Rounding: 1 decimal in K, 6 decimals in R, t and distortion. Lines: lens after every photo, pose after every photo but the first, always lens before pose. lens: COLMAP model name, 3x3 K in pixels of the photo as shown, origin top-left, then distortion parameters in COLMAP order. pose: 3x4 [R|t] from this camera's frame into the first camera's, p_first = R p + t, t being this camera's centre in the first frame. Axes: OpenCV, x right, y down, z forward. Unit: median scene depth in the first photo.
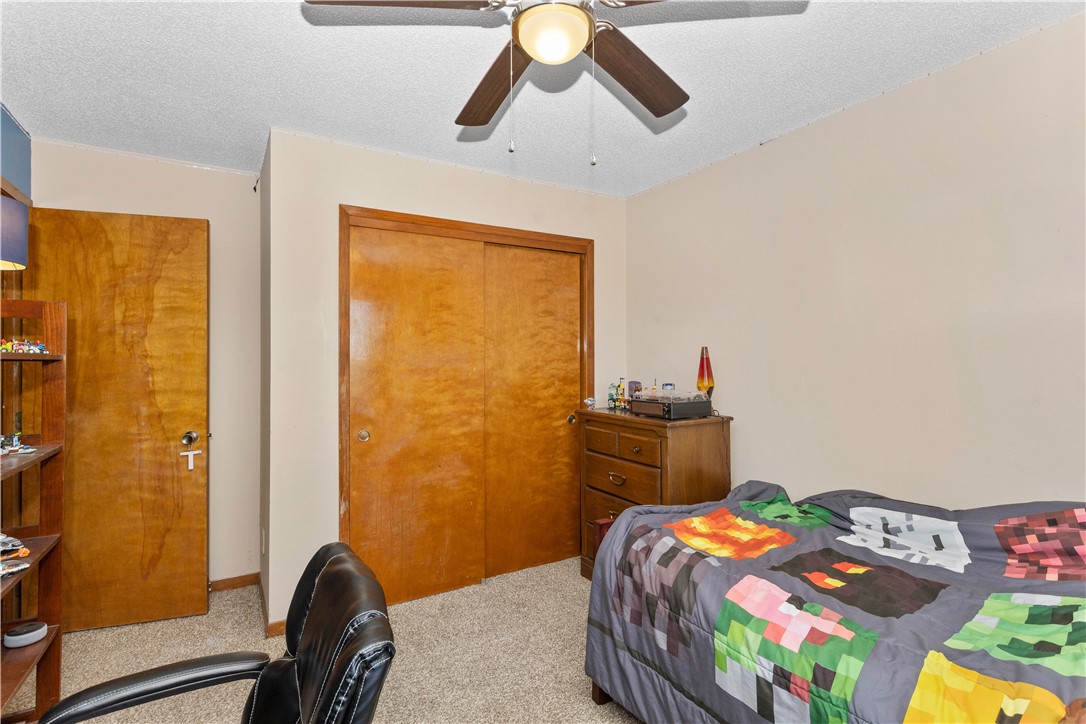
lens RADIAL K [[515.2, 0, 543.2], [0, 515.2, 366.3], [0, 0, 1]] dist [0.003667, 0.000828]
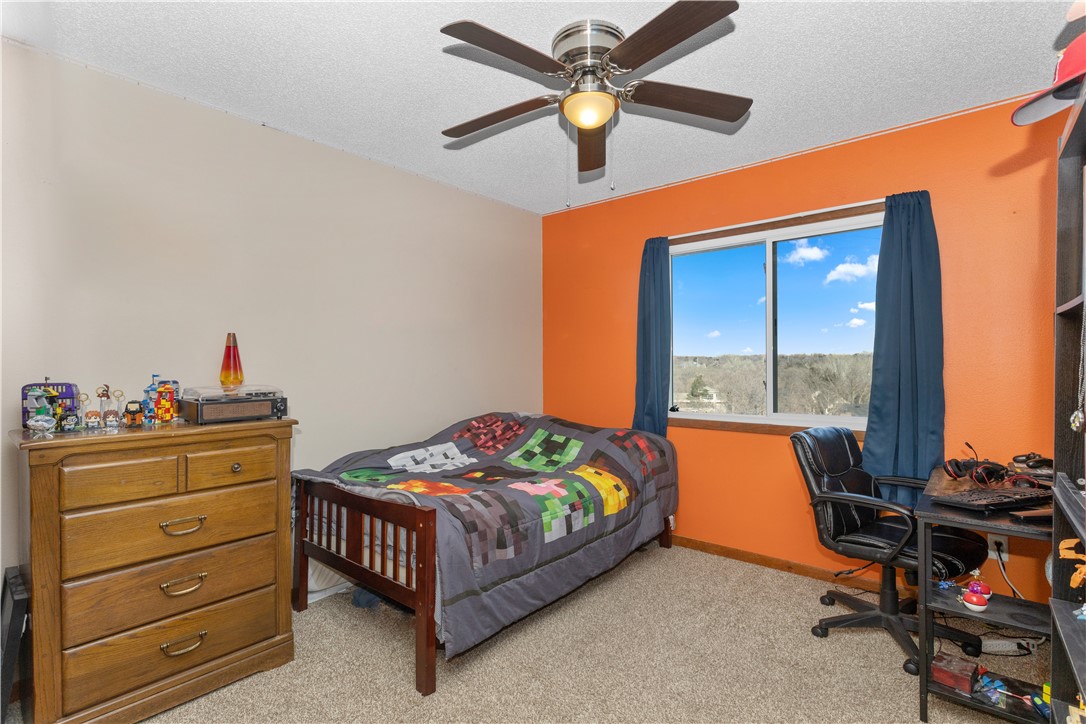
lens RADIAL K [[515.2, 0, 543.2], [0, 515.2, 366.3], [0, 0, 1]] dist [0.003667, 0.000828]
pose [[-0.318548, -0.004342, 0.947897, -1.130393], [0.008663, 0.999934, 0.007492, 0.024158], [-0.947867, 0.010598, -0.318490, 1.388485]]
